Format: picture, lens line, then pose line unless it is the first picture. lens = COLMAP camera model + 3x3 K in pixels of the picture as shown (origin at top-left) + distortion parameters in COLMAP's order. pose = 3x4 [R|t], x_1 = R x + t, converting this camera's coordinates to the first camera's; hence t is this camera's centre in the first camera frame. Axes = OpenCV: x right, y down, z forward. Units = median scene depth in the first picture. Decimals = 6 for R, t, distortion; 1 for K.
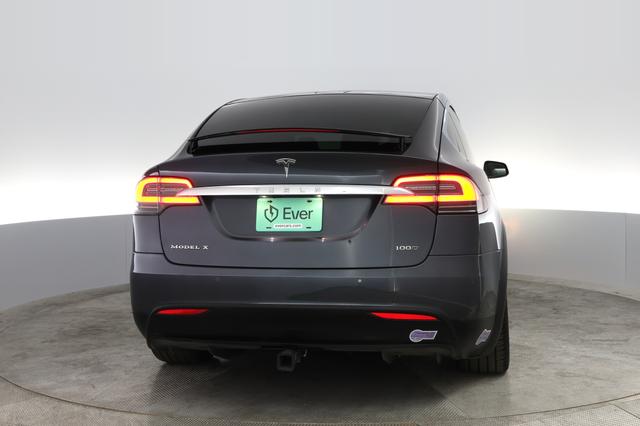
lens RADIAL K [[565.1, 0, 322.1], [0, 565.1, 216.0], [0, 0, 1]] dist [-0.004036, -0.005189]
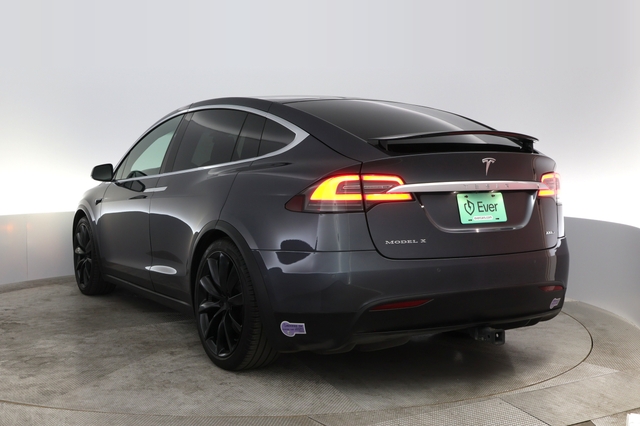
lens RADIAL K [[565.1, 0, 323.6], [0, 565.1, 211.9], [0, 0, 1]] dist [-0.004036, -0.005189]
pose [[0.883163, -0.028089, 0.468224, -0.858711], [0.033450, 0.999435, -0.003138, -0.001580], [-0.467871, 0.018433, 0.883604, 0.153716]]
